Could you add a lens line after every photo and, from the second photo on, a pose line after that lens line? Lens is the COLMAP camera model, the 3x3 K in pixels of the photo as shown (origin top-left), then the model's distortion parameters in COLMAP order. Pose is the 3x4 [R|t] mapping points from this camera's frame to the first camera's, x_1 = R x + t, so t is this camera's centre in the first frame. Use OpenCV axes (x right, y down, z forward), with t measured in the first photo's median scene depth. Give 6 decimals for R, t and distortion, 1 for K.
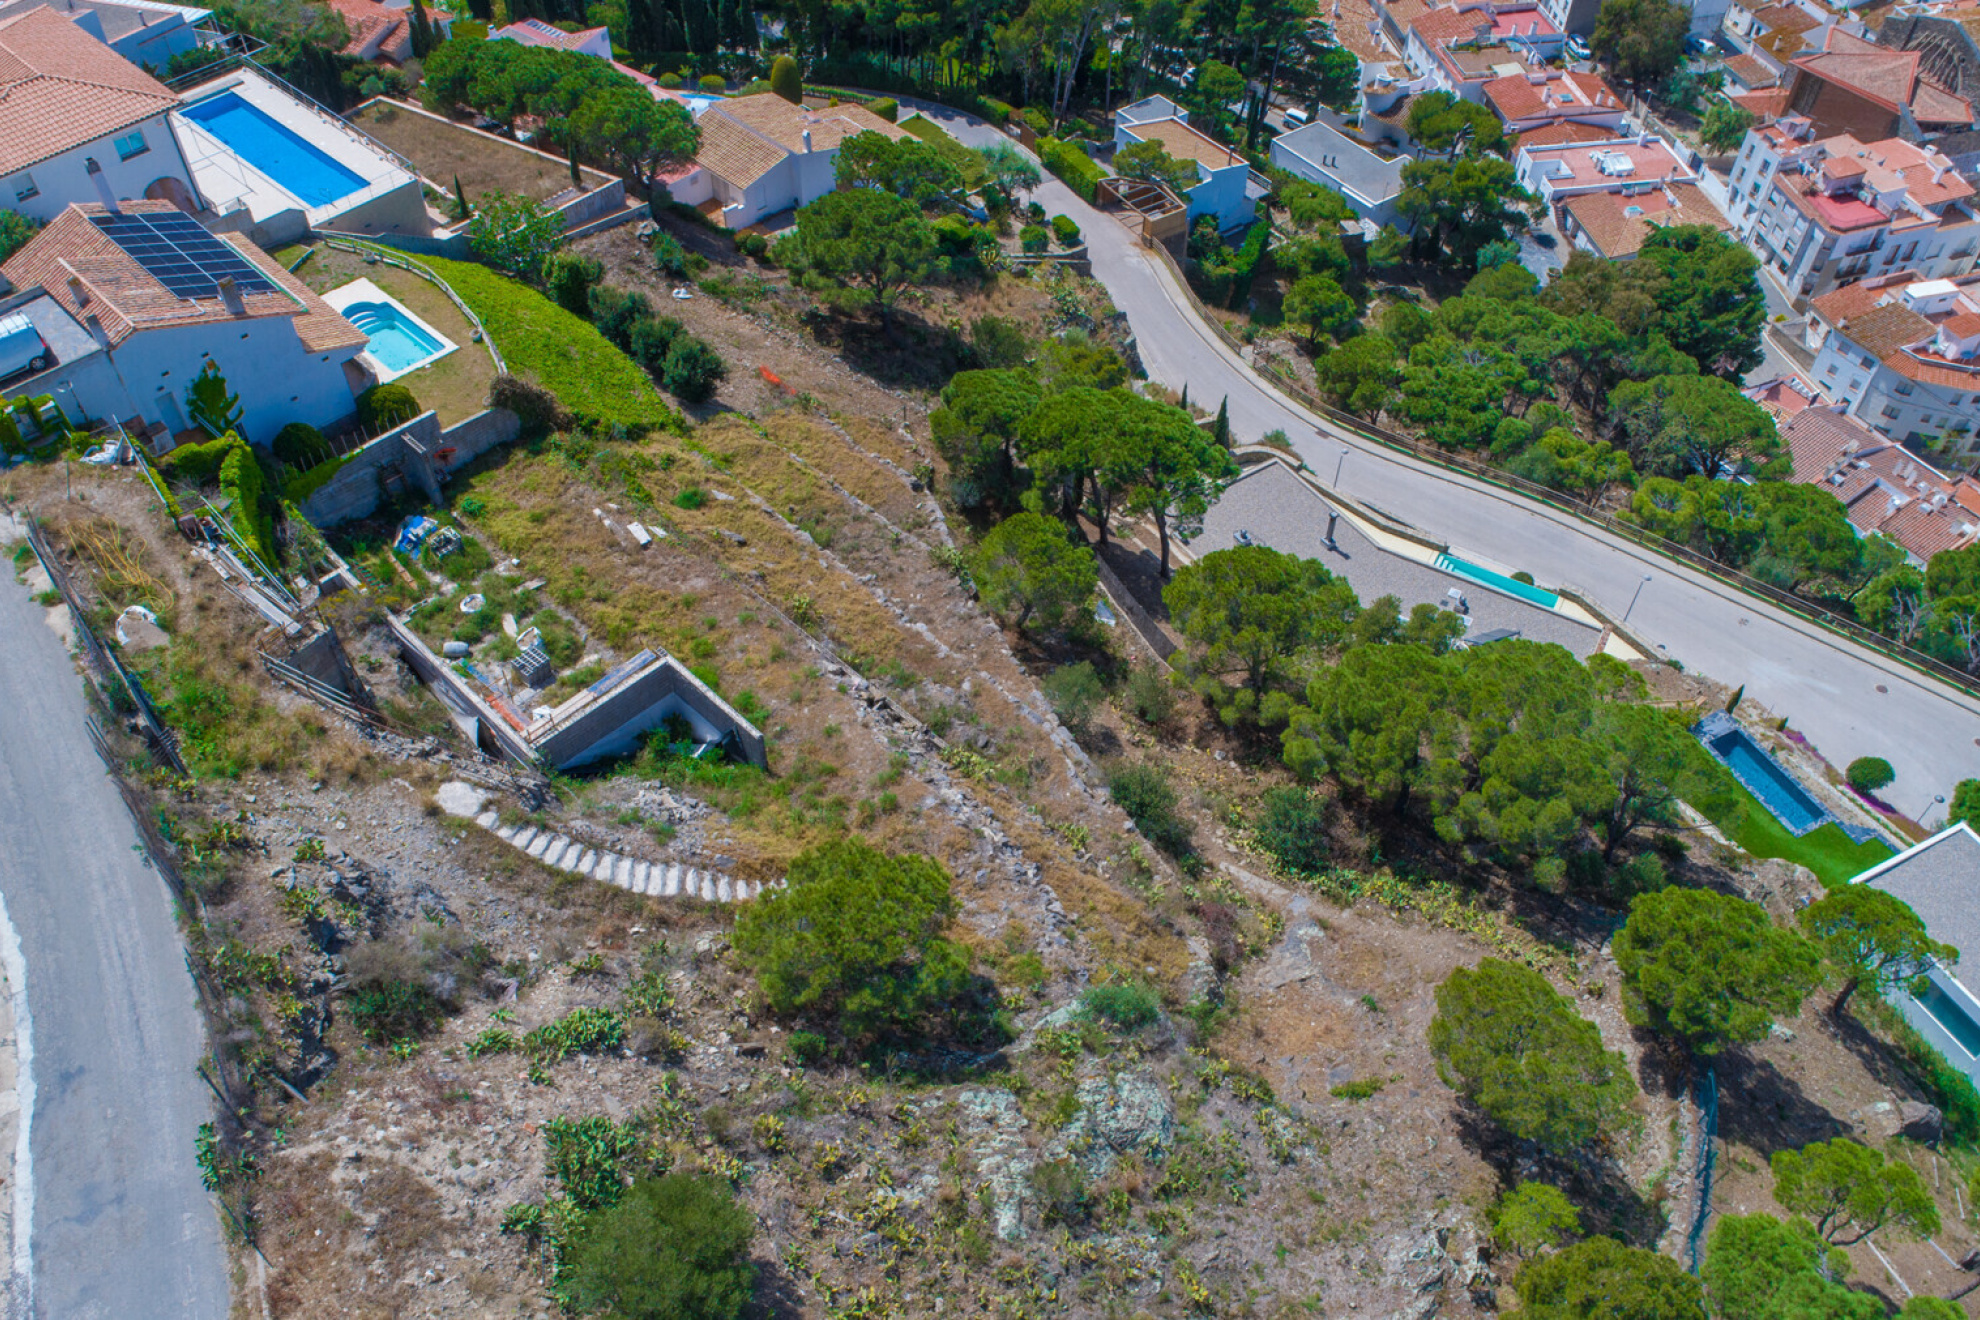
lens RADIAL K [[1560.6, 0, 983.5], [0, 1560.6, 661.8], [0, 0, 1]] dist [-0.021554, 0.008133]
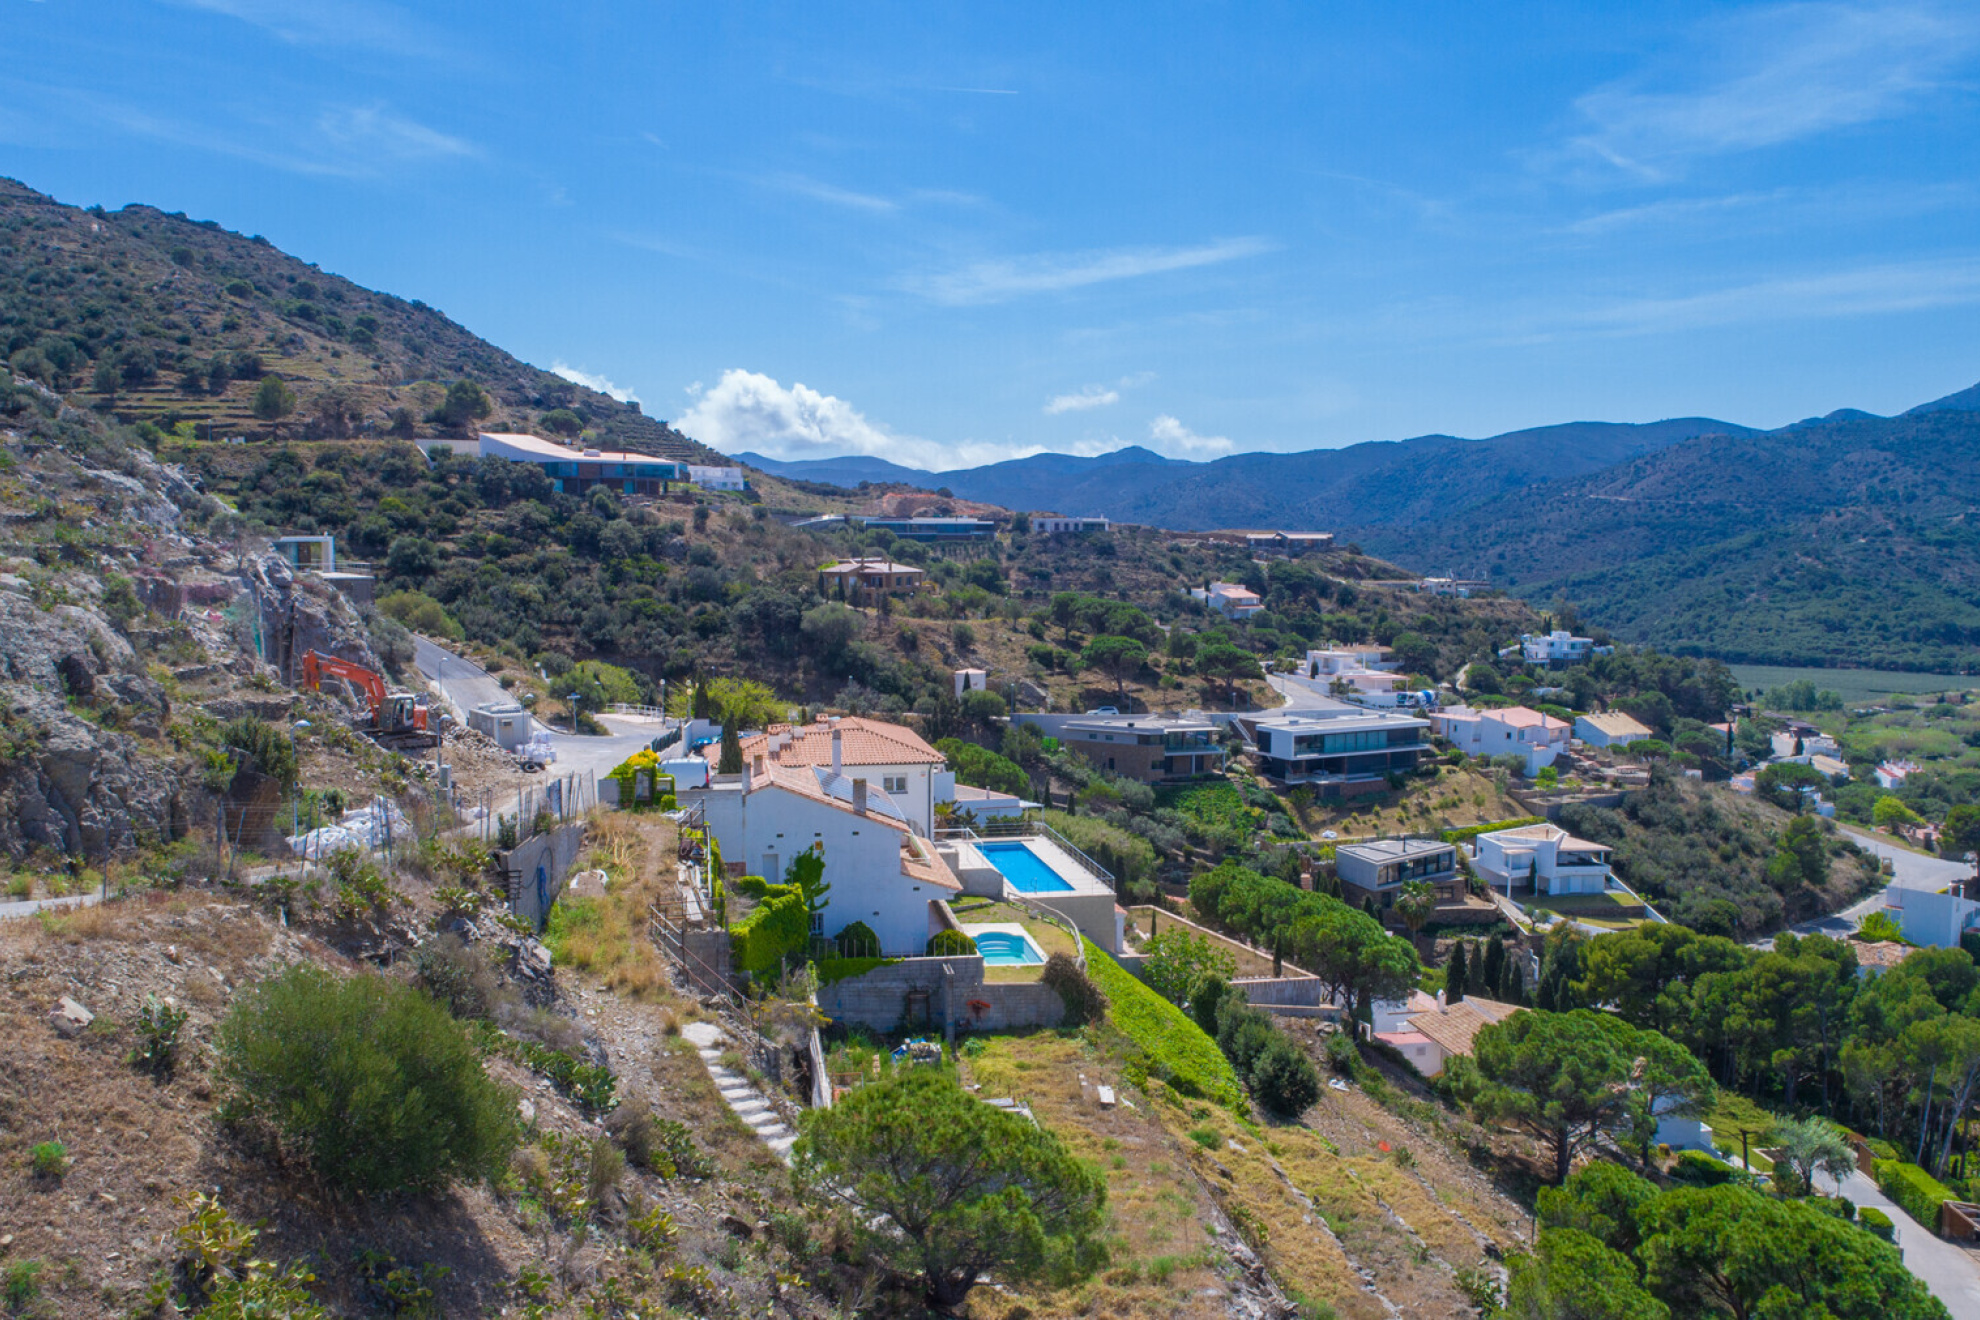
lens RADIAL K [[1560.6, 0, 983.5], [0, 1560.6, 661.8], [0, 0, 1]] dist [-0.021554, 0.008133]
pose [[0.809076, 0.039660, -0.586364, 0.215635], [-0.435742, 0.709980, -0.553224, 0.242793], [0.394366, 0.703104, 0.591709, 0.243471]]
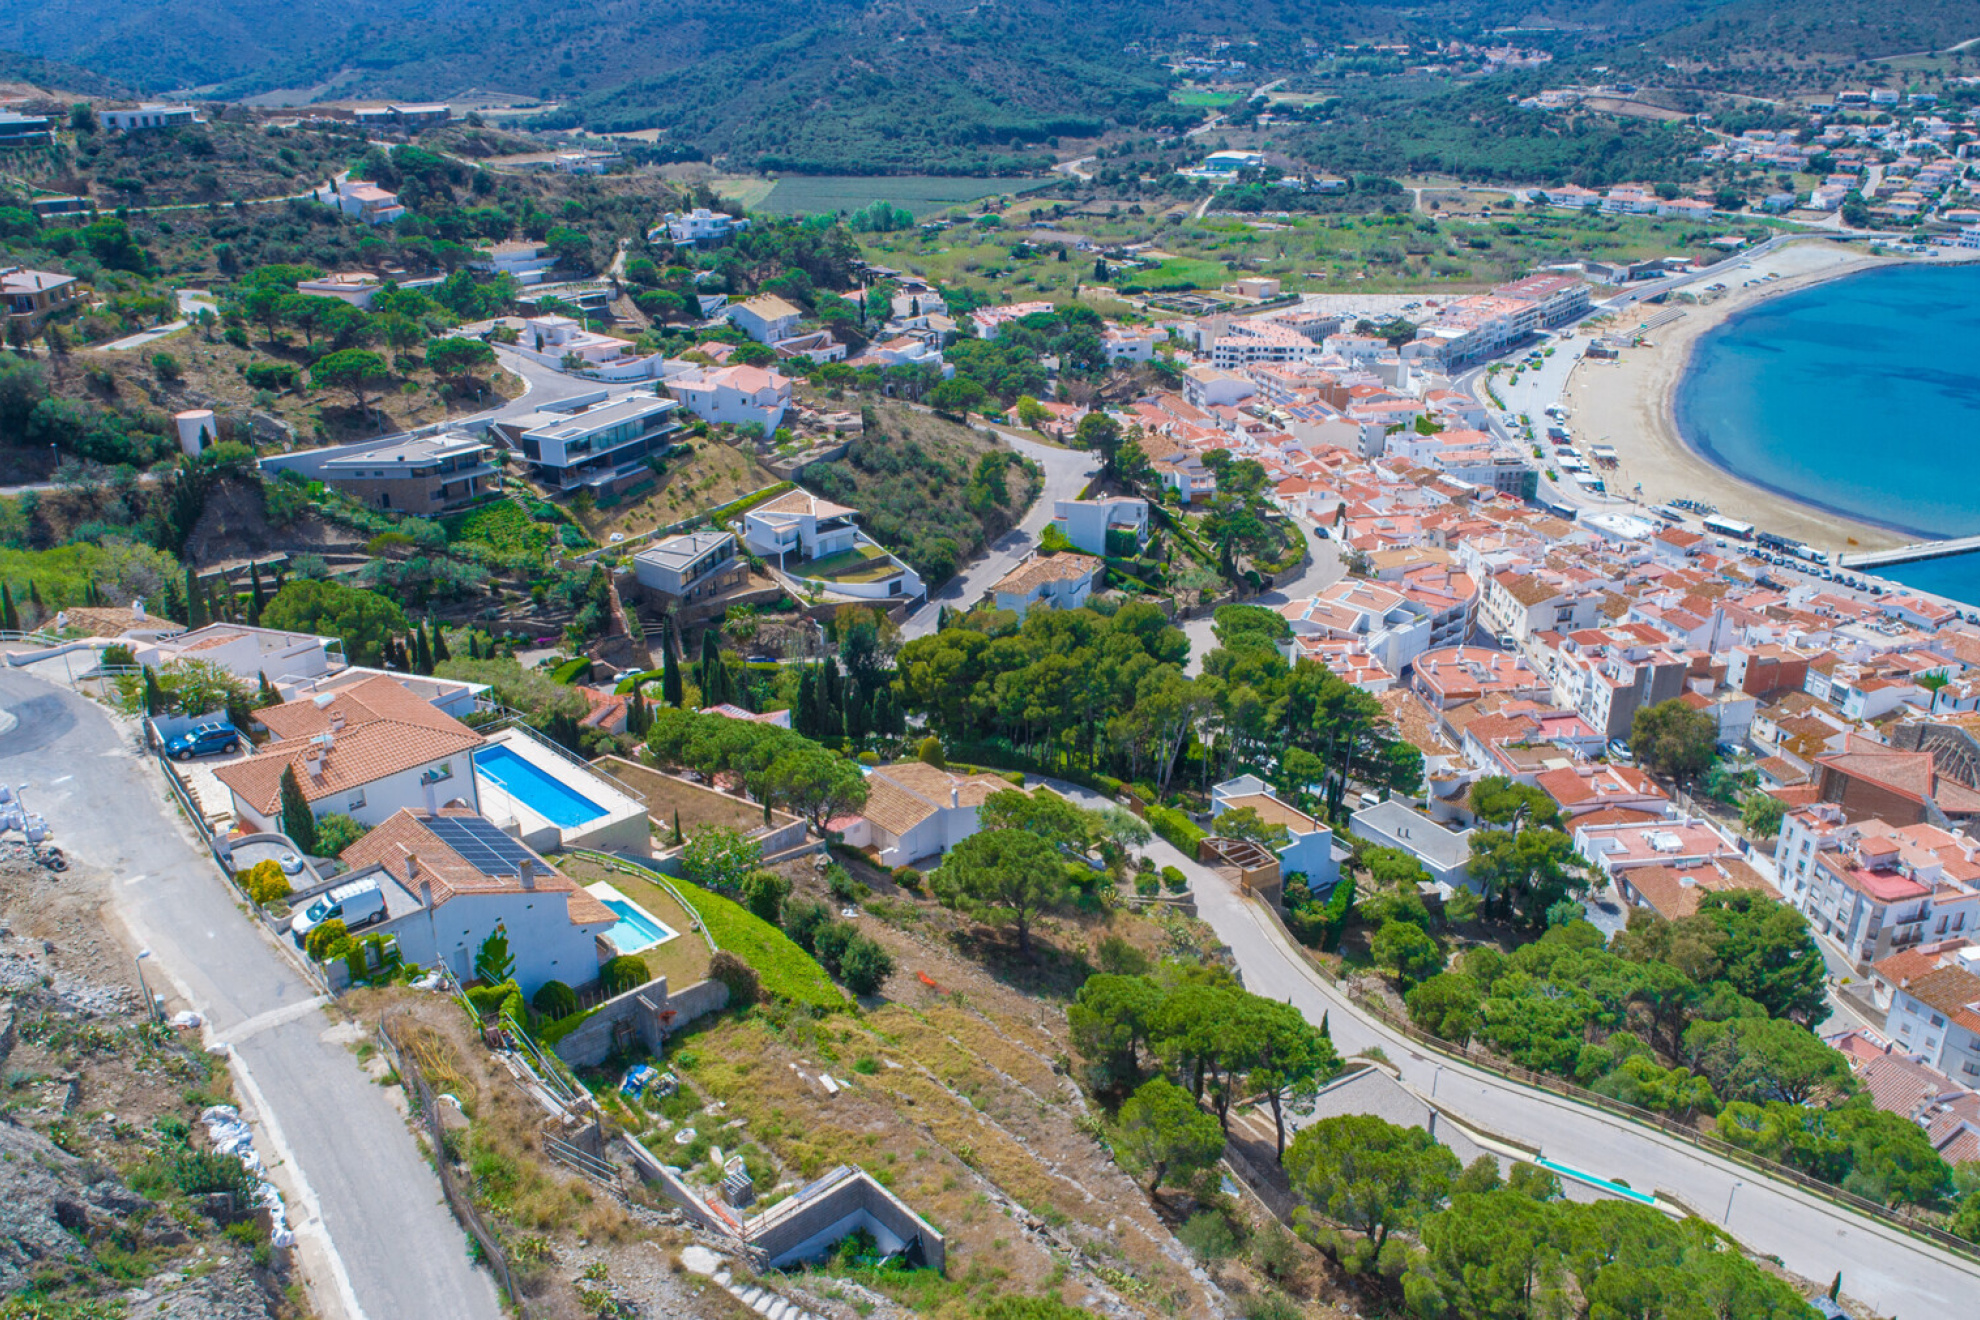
lens RADIAL K [[1560.6, 0, 983.5], [0, 1560.6, 661.8], [0, 0, 1]] dist [-0.021554, 0.008133]
pose [[0.998491, 0.007164, -0.054455, -0.040263], [-0.029944, 0.902147, -0.430387, 0.118800], [0.046043, 0.431368, 0.901000, -0.163222]]
